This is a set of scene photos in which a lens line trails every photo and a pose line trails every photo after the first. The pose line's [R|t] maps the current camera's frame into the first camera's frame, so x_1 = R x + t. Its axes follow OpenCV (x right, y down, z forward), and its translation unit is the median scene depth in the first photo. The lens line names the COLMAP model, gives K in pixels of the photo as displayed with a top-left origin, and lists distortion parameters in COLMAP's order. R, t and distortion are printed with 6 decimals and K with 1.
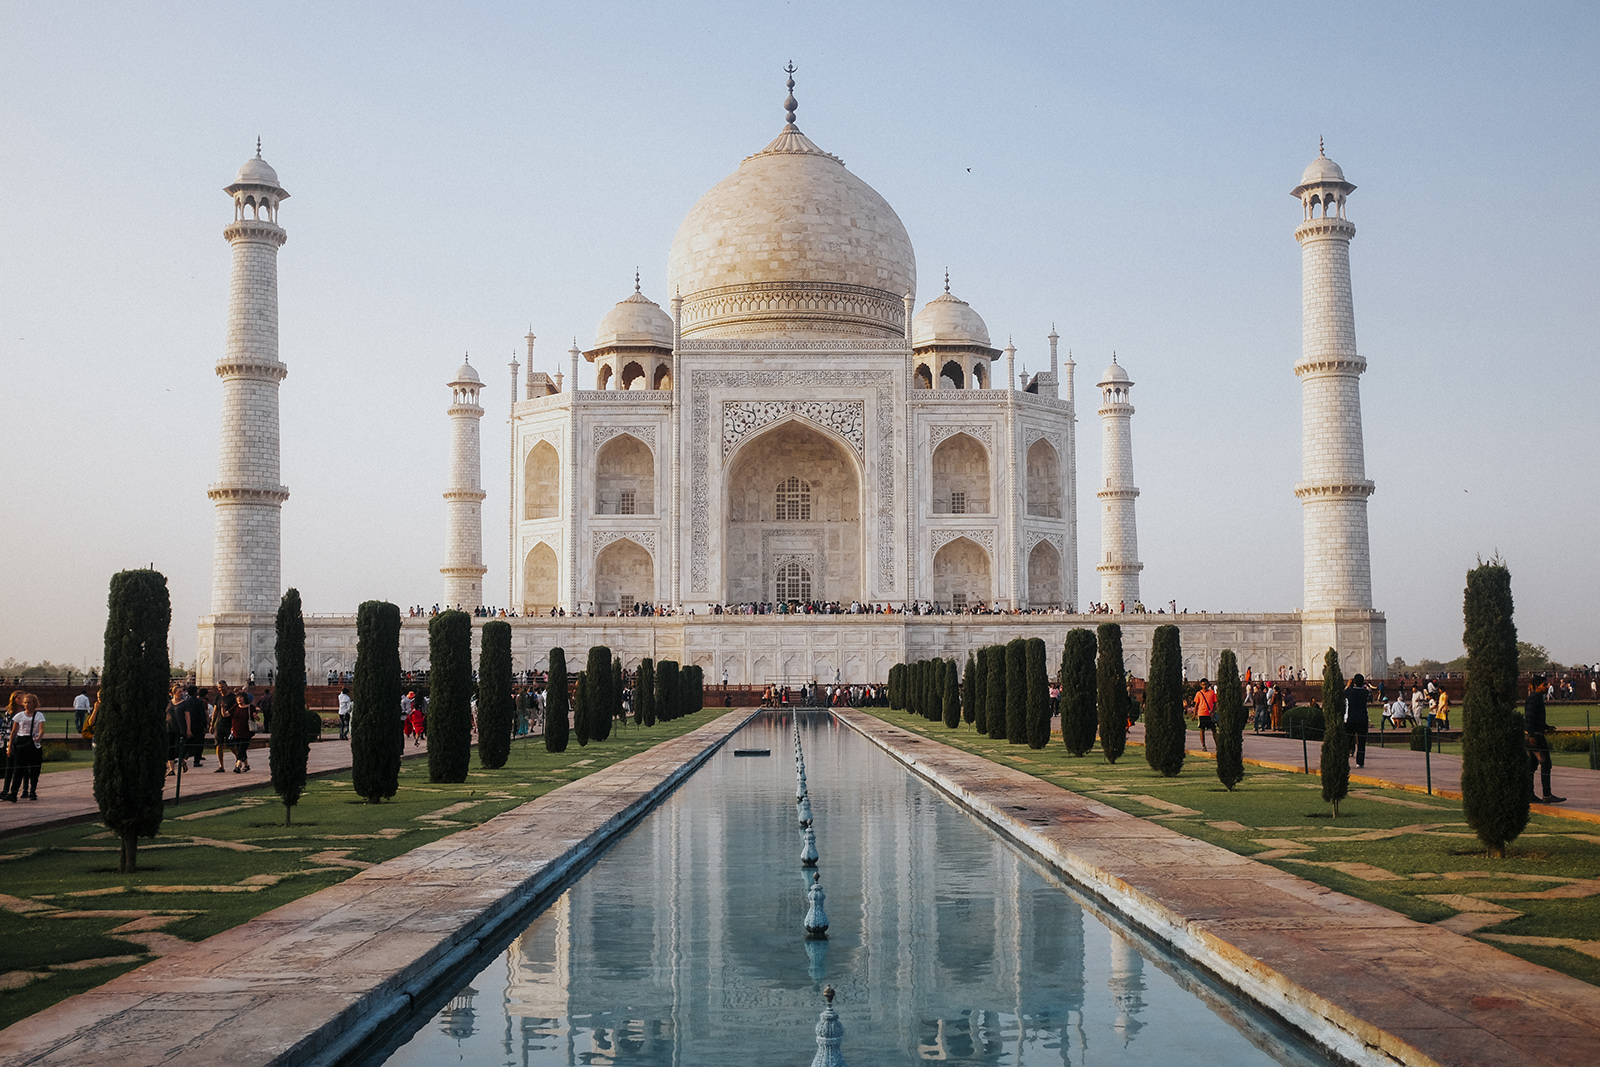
lens RADIAL K [[1659.2, 0, 800.3], [0, 1659.2, 537.6], [0, 0, 1]] dist [-0.065404, 0.000000]
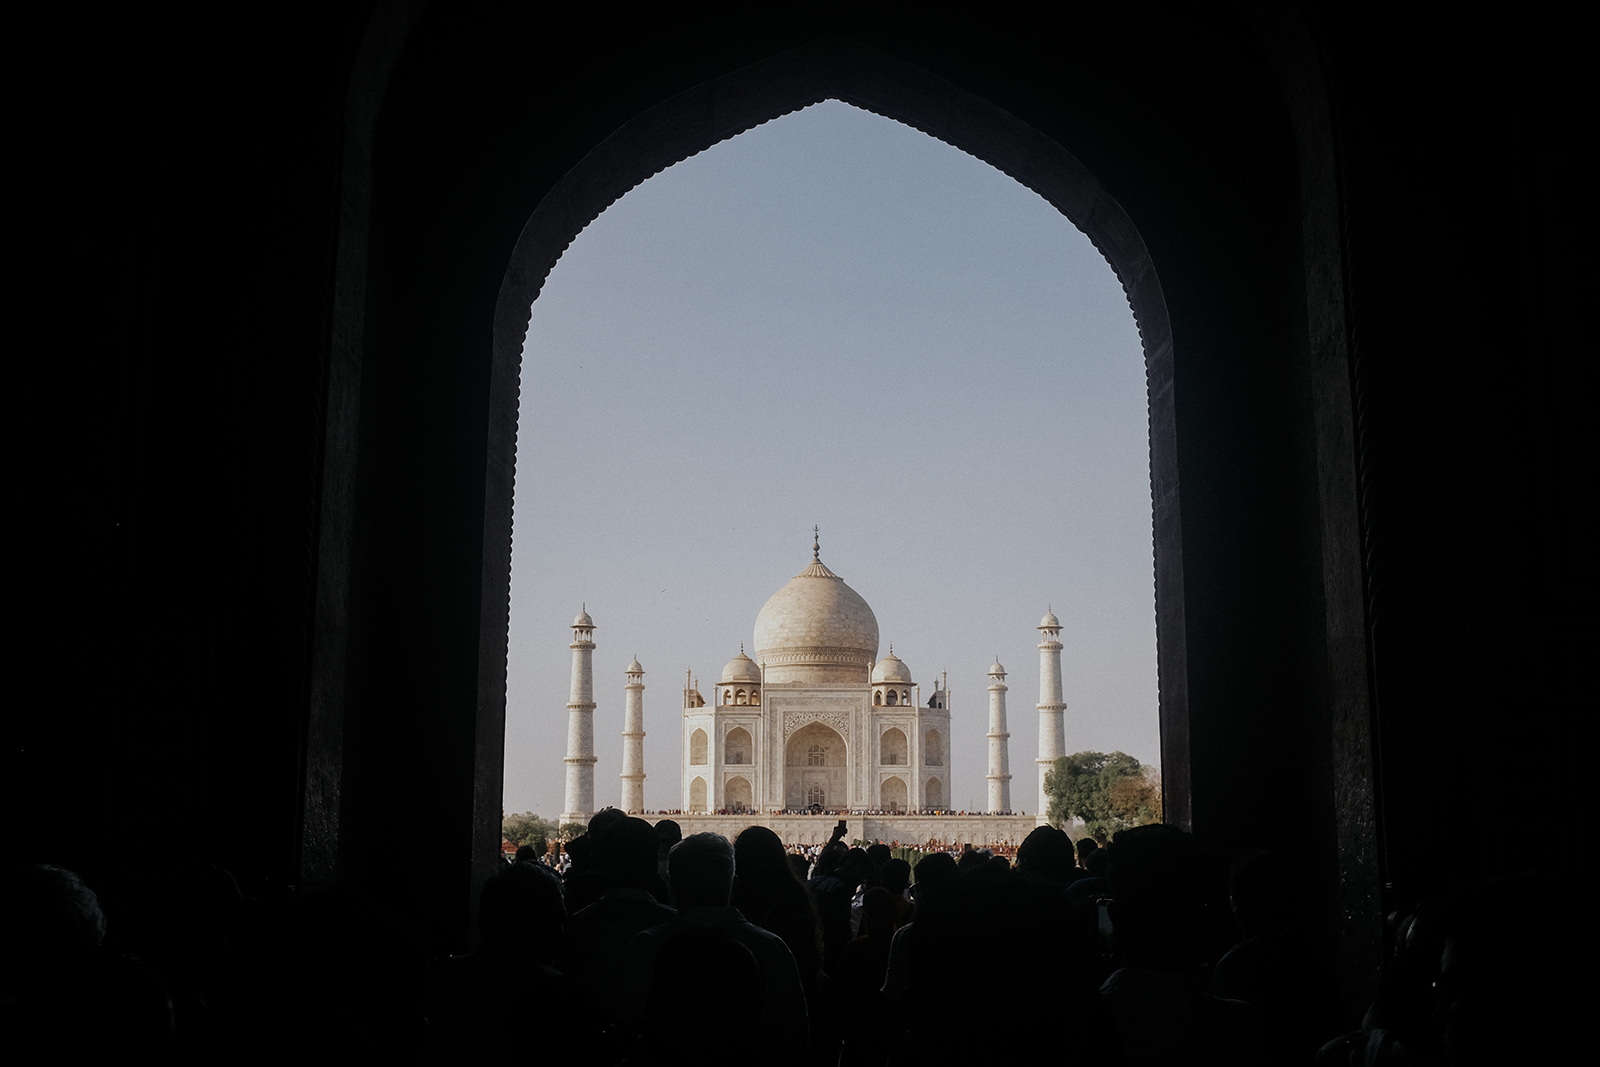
lens RADIAL K [[1659.2, 0, 798.4], [0, 1659.2, 534.7], [0, 0, 1]] dist [-0.065404, 0.000000]
pose [[0.999845, 0.006766, -0.016262, 0.005601], [-0.008186, 0.996006, -0.088905, -0.120040], [0.015596, 0.089025, 0.995907, -1.169441]]
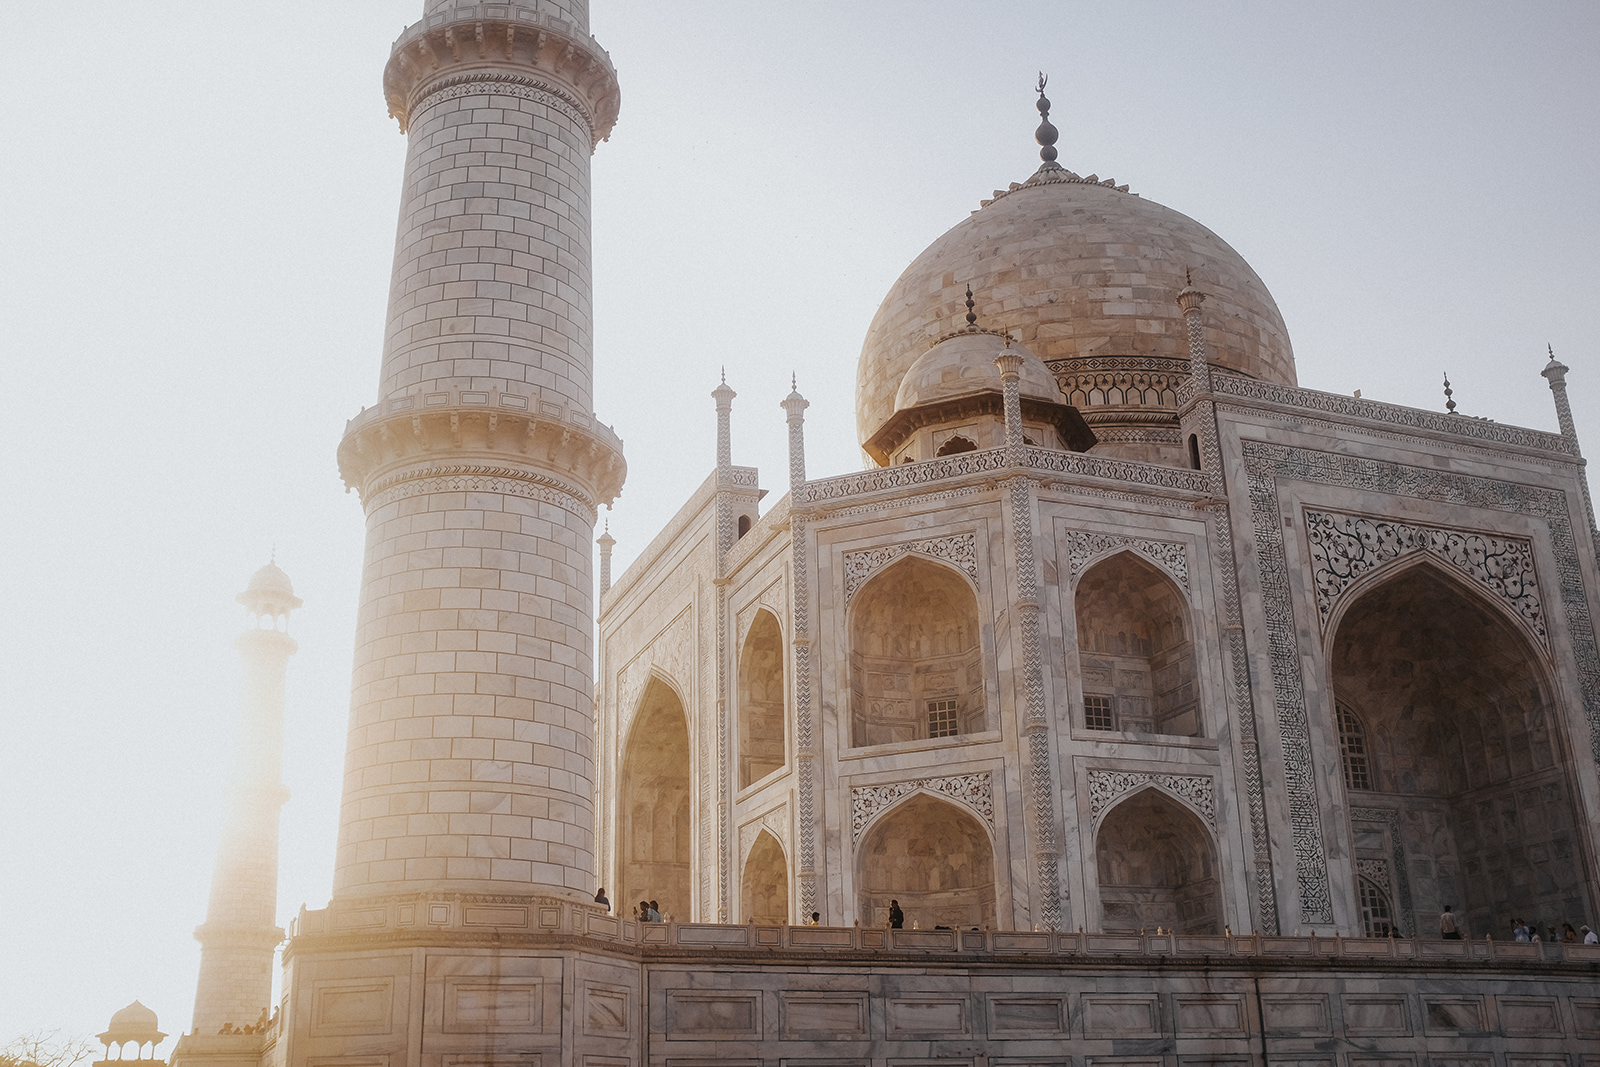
lens RADIAL K [[1659.2, 0, 799.4], [0, 1659.2, 533.1], [0, 0, 1]] dist [-0.065404, 0.000000]
pose [[0.928965, 0.113183, 0.352439, -0.339371], [-0.010134, 0.959527, -0.281433, 0.056061], [-0.370028, 0.257870, 0.892515, 0.639064]]
